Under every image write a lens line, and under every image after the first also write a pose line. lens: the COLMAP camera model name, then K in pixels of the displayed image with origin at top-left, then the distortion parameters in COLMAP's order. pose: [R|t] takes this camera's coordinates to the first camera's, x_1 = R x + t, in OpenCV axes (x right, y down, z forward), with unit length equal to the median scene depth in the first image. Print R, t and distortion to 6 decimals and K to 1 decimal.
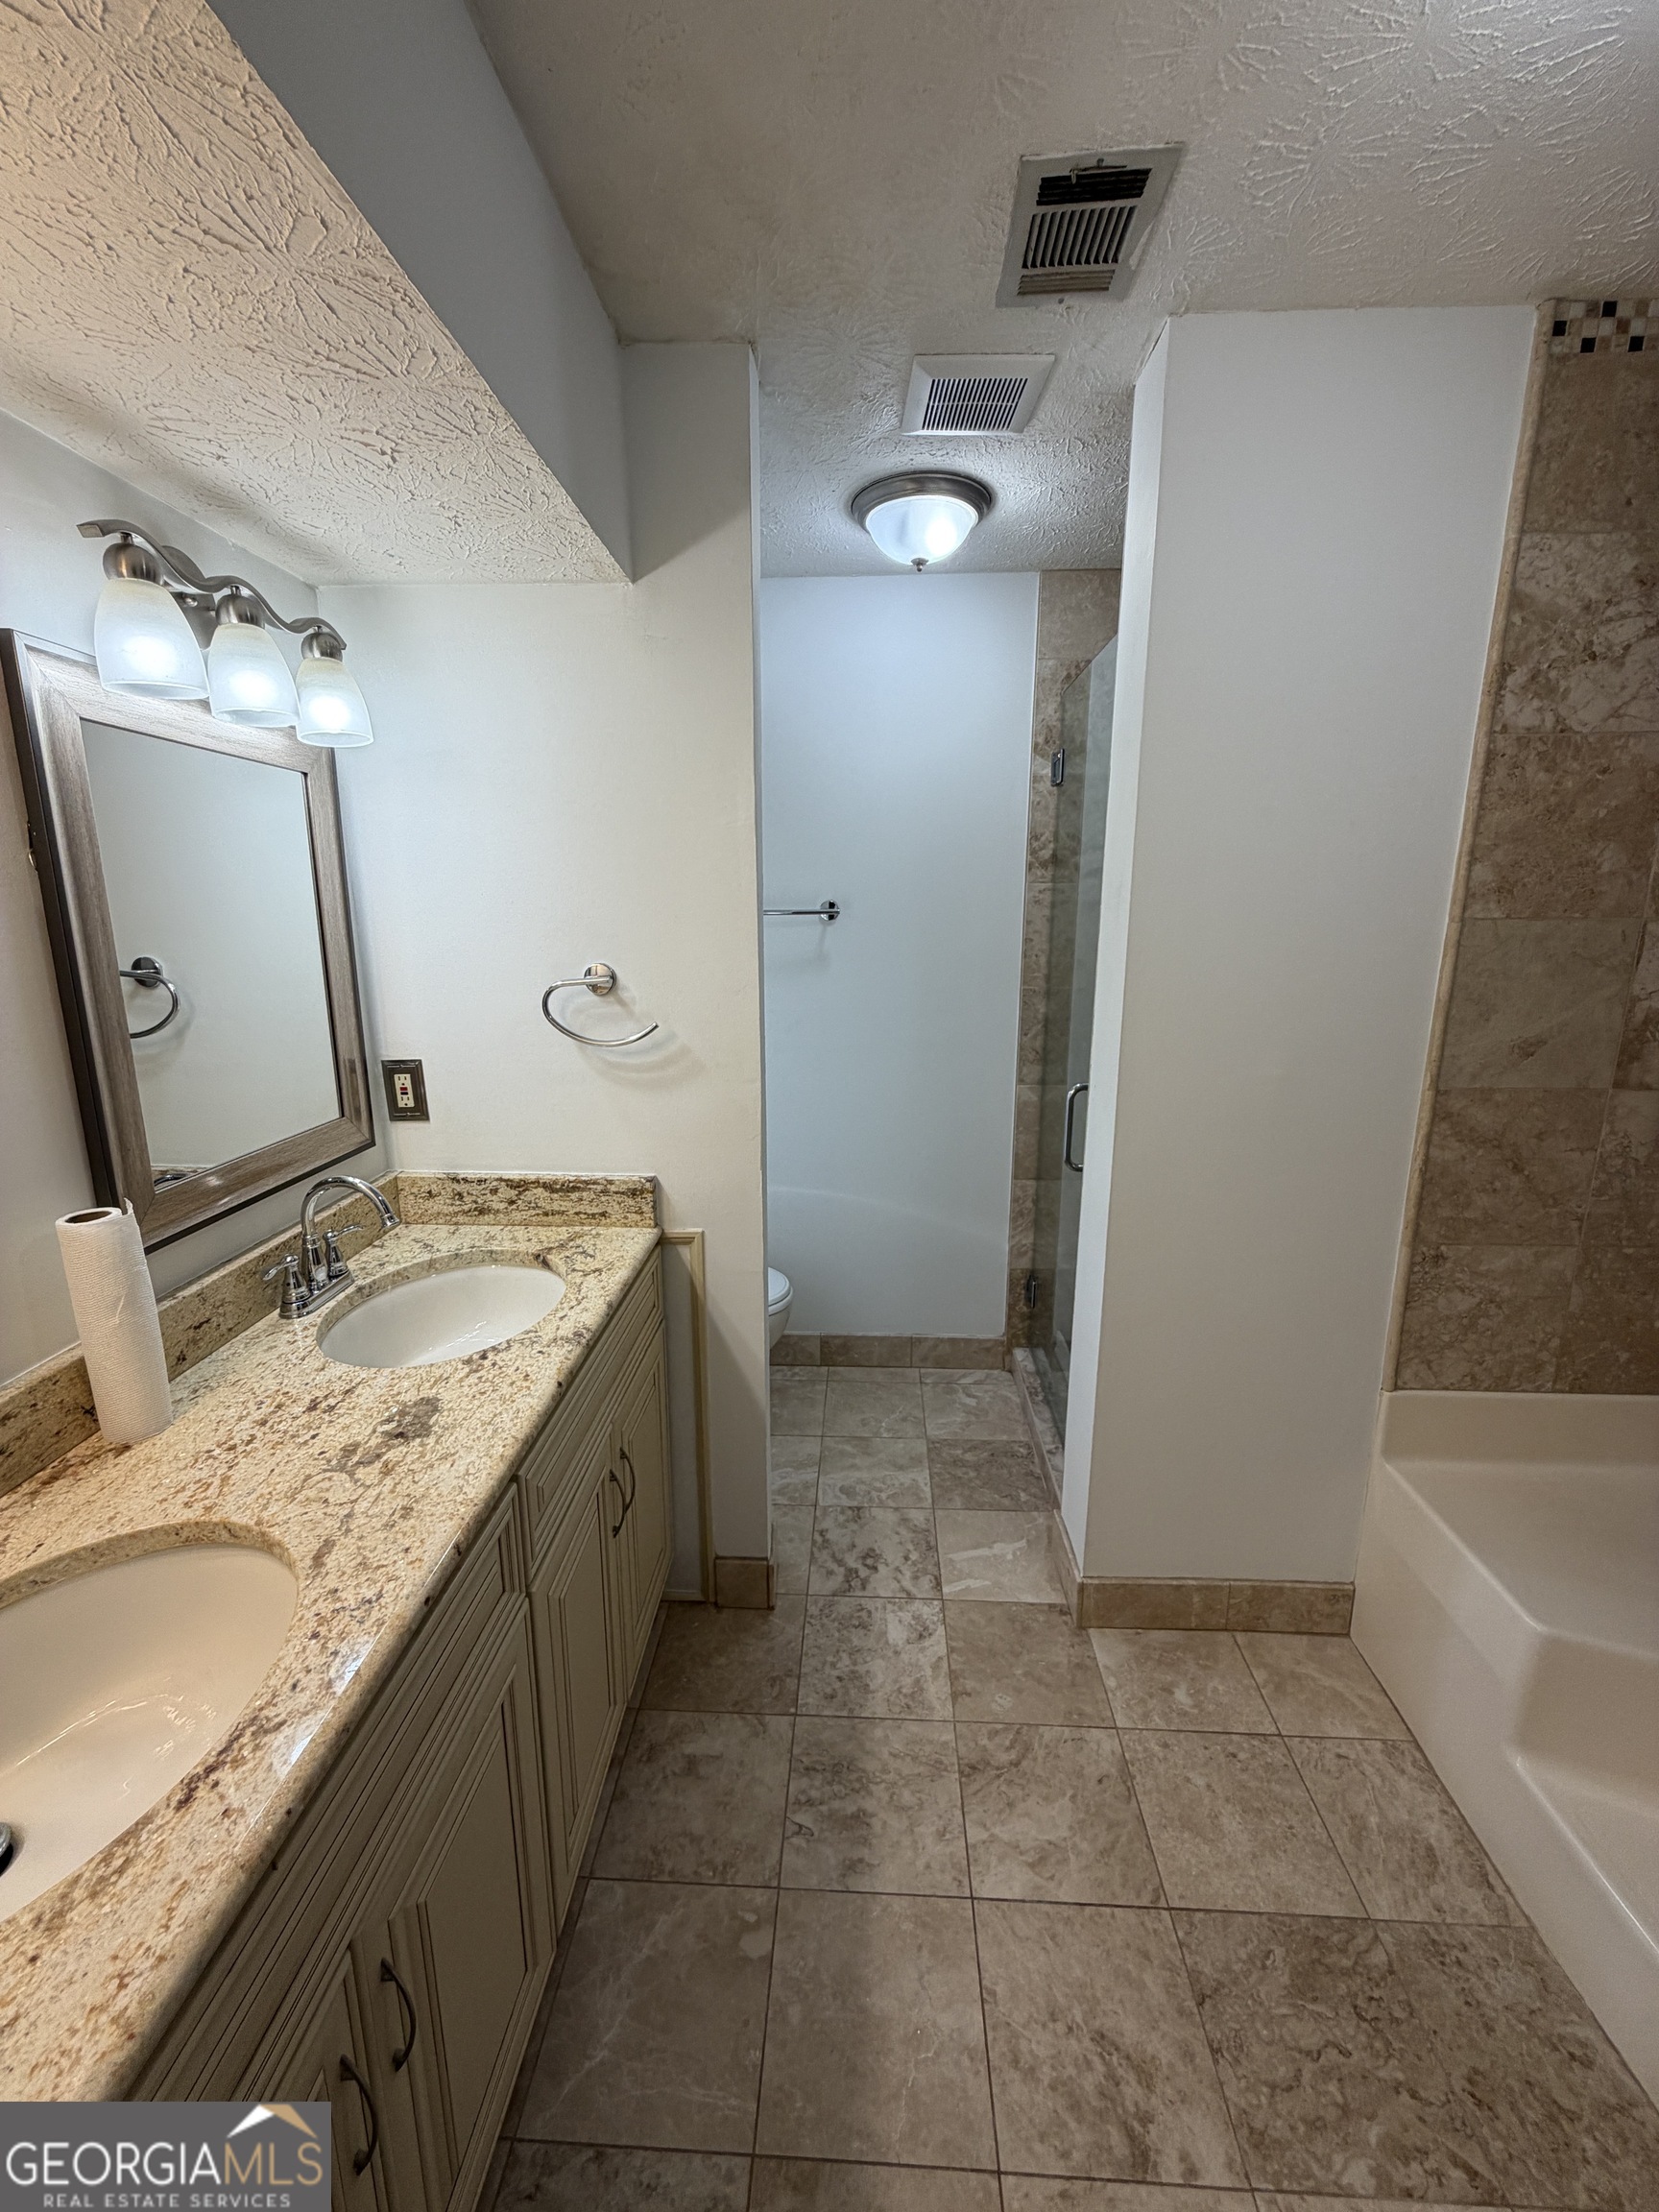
lens RADIAL K [[878.9, 0, 826.5], [0, 878.9, 1098.4], [0, 0, 1]] dist [0.000112, 0.000250]
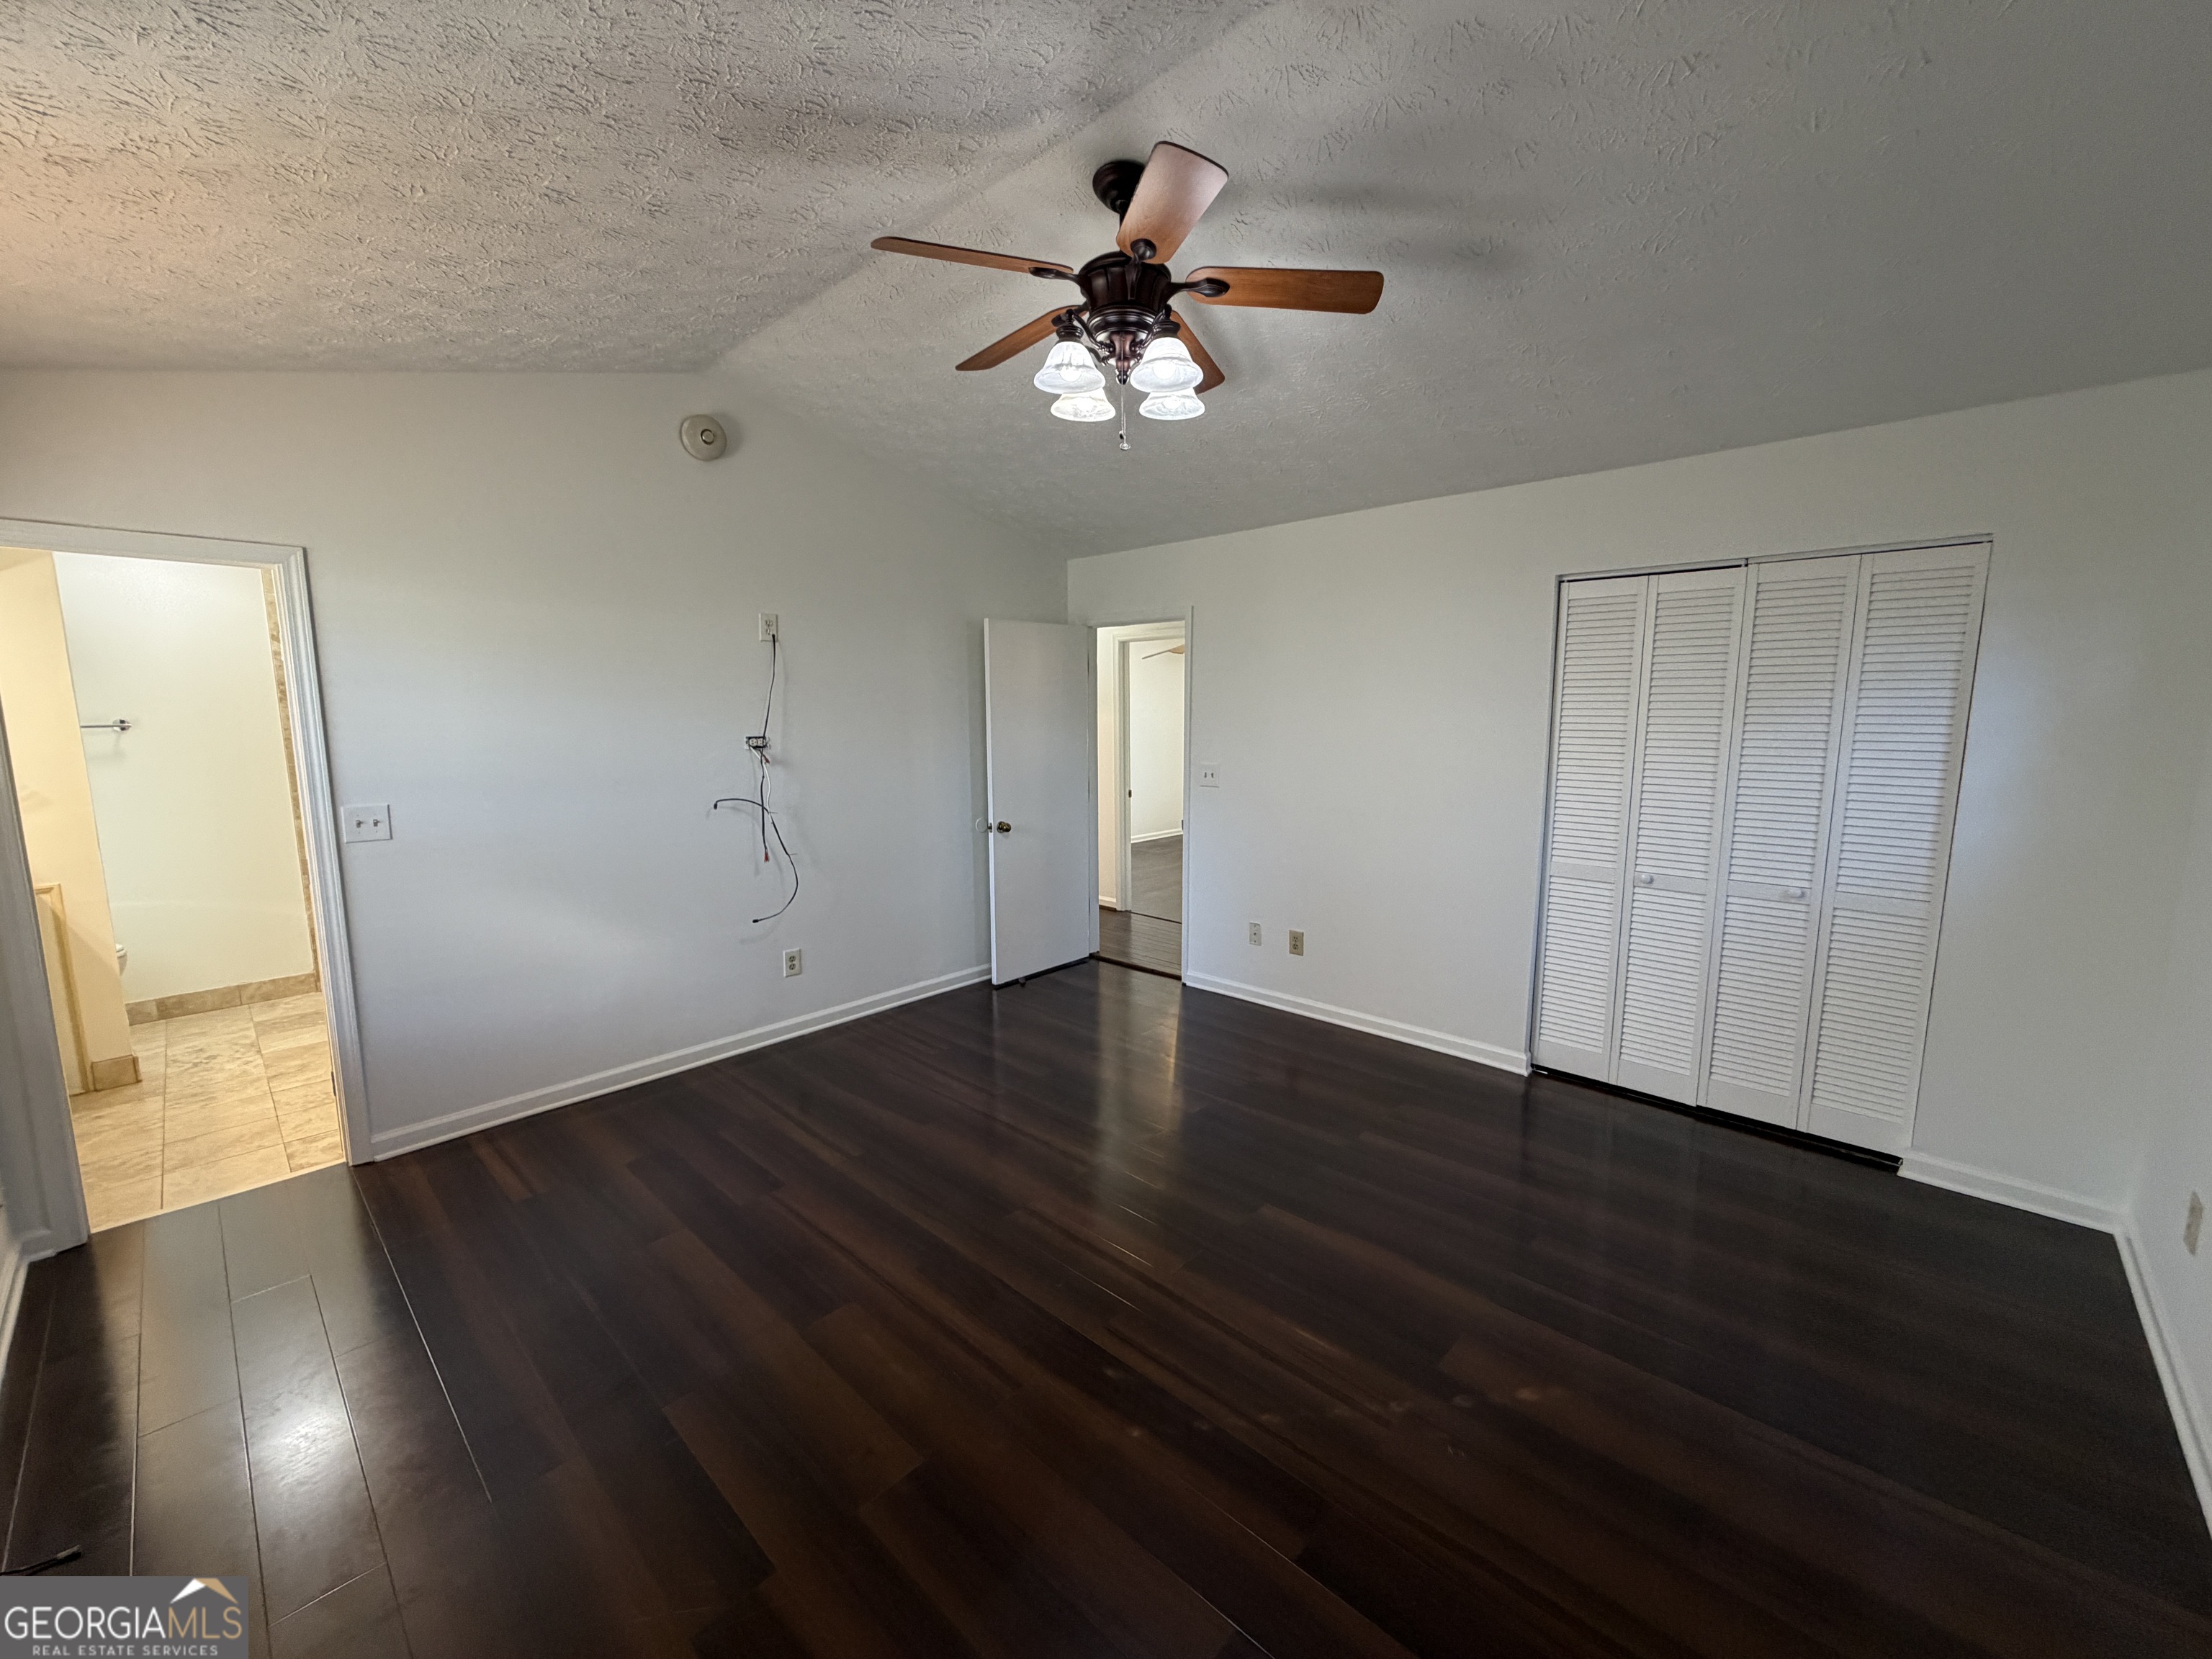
lens RADIAL K [[878.9, 0, 1102.1], [0, 878.9, 834.3], [0, 0, 1]] dist [0.000112, 0.000250]
pose [[0.652708, -0.108015, 0.749870, -0.055402], [0.169255, 0.985558, -0.005359, 0.315753], [-0.738461, 0.130417, 0.661564, -1.459650]]
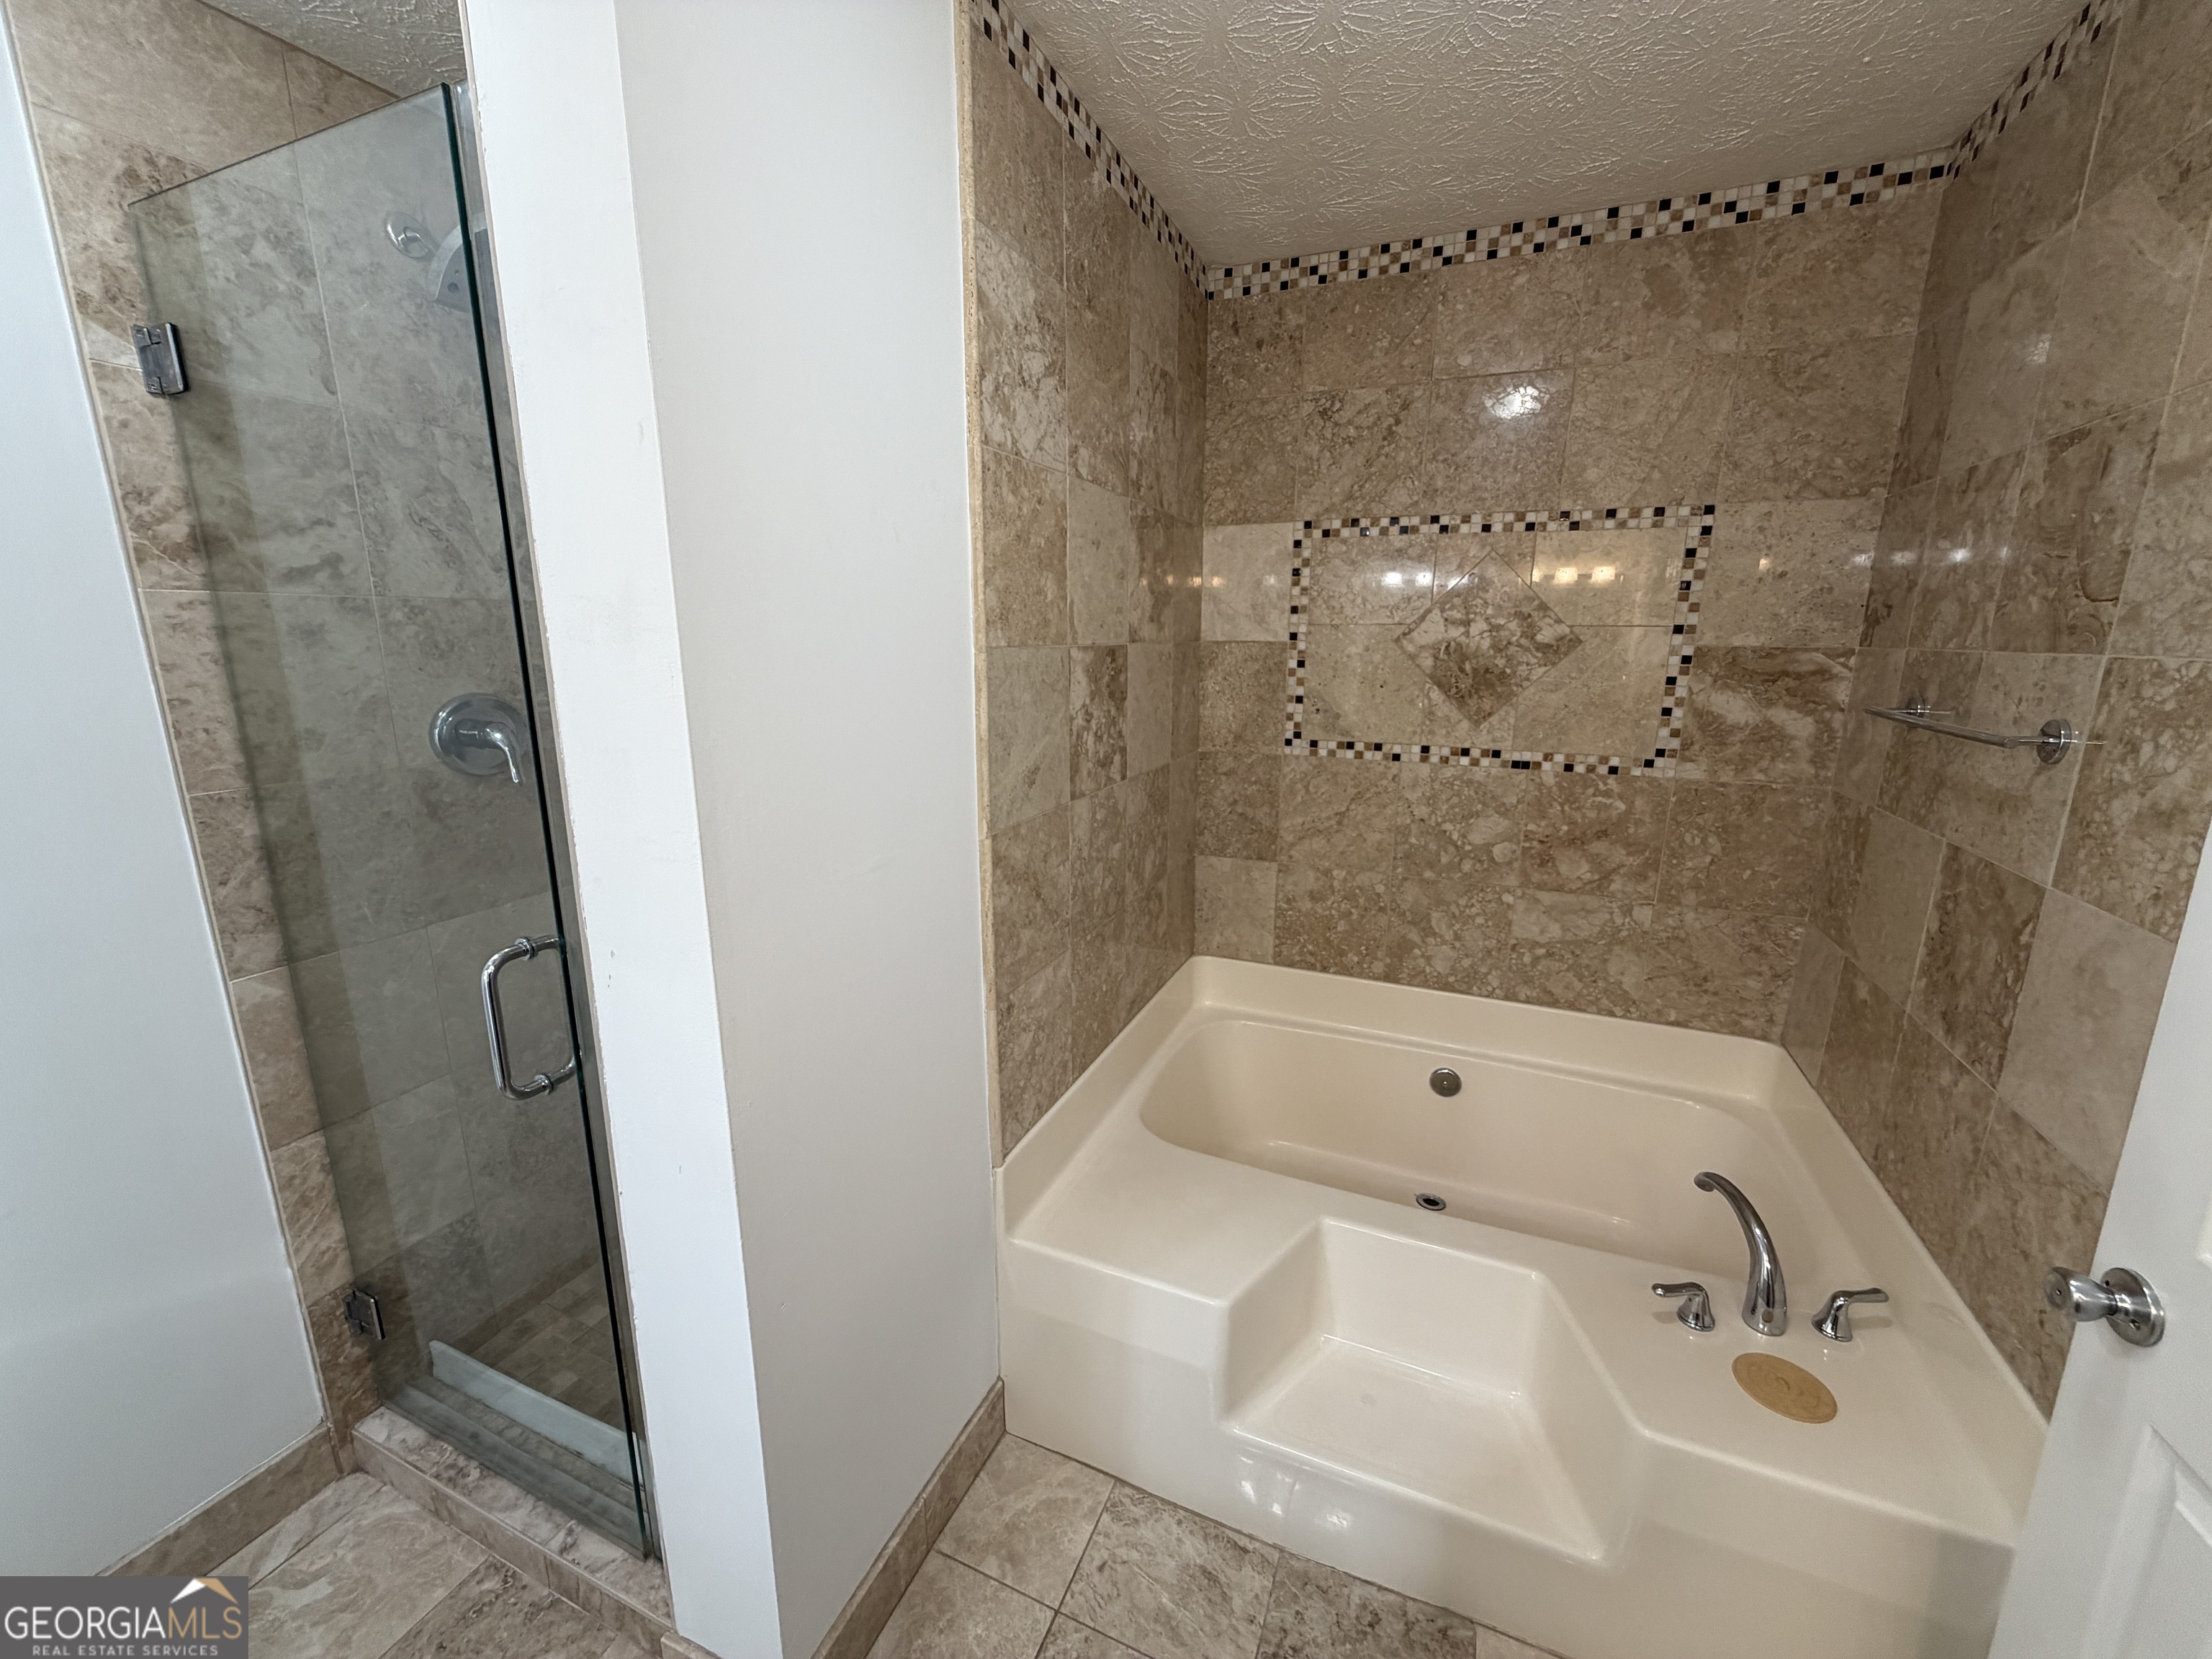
lens RADIAL K [[878.9, 0, 1105.2], [0, 878.9, 825.0], [0, 0, 1]] dist [0.000112, 0.000250]
pose [[0.356237, -0.200903, 0.912542, -0.056975], [0.200543, 0.970293, 0.135330, -0.076446], [-0.912621, 0.134795, 0.385944, 0.343713]]
